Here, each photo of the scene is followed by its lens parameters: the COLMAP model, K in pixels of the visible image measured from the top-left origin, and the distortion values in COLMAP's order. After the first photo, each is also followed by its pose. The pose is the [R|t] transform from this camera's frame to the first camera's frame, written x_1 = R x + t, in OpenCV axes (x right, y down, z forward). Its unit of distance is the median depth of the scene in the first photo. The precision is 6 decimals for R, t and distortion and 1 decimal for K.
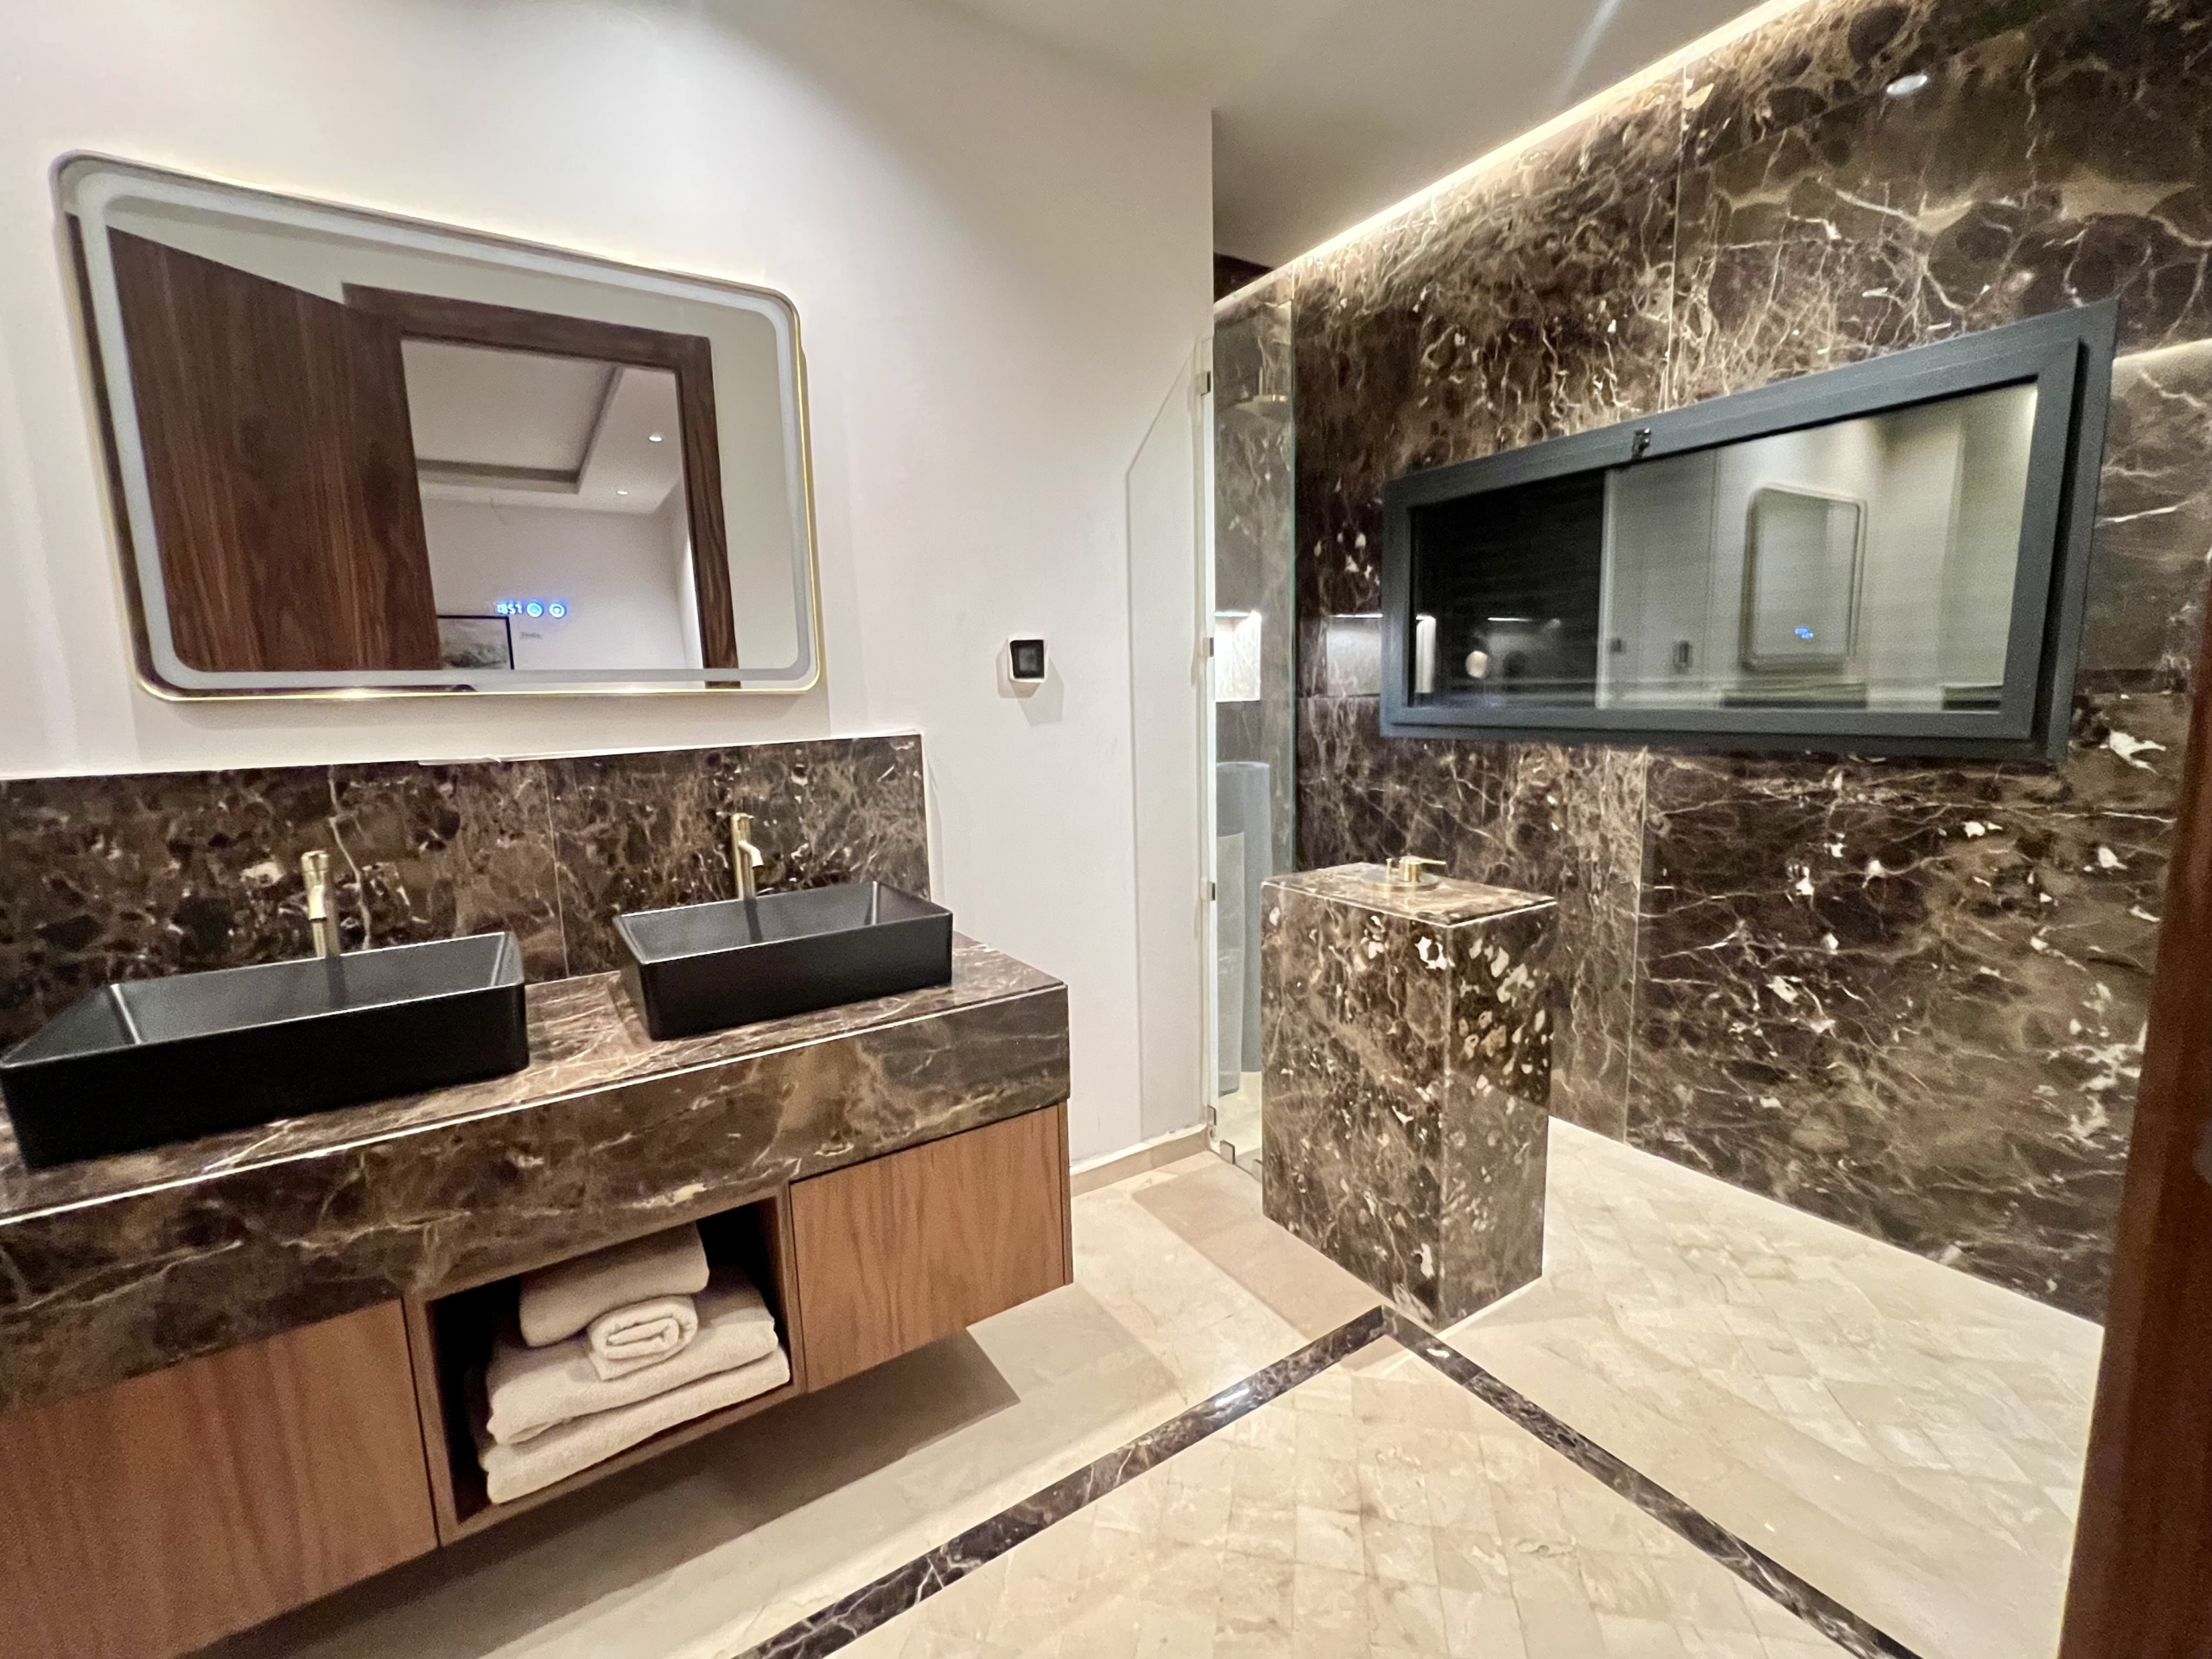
lens RADIAL K [[957.6, 0, 1106.0], [0, 957.6, 829.5], [0, 0, 1]] dist [-0.000209, -0.000039]
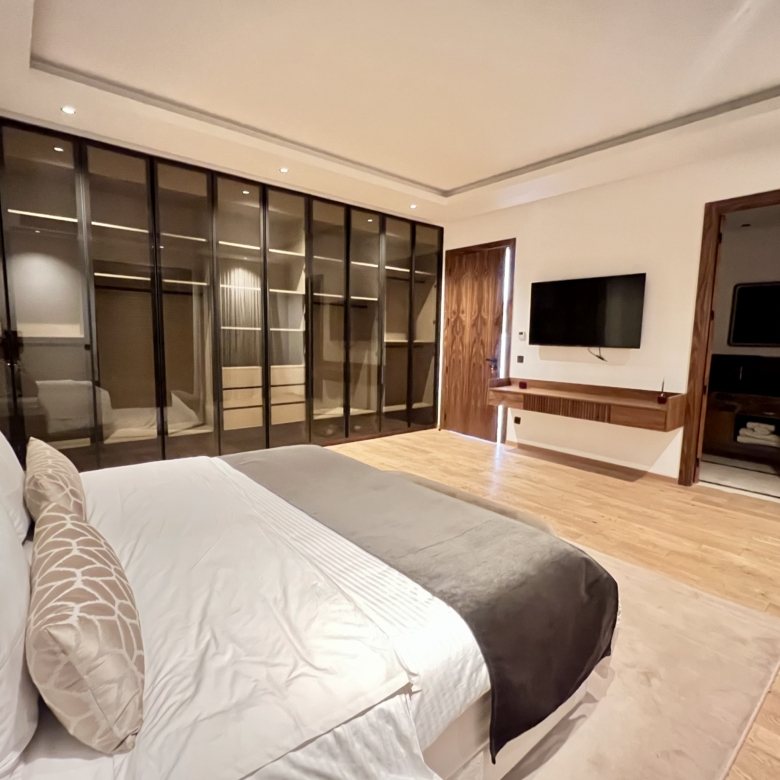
lens RADIAL K [[448.4, 0, 390.0], [0, 448.4, 390.0], [0, 0, 1]] dist [0.000723, 0.000260]
pose [[0.114137, 0.143142, -0.983099, 2.903311], [-0.169693, 0.977832, 0.122674, 0.285135], [0.978865, 0.152823, 0.135897, -2.674170]]
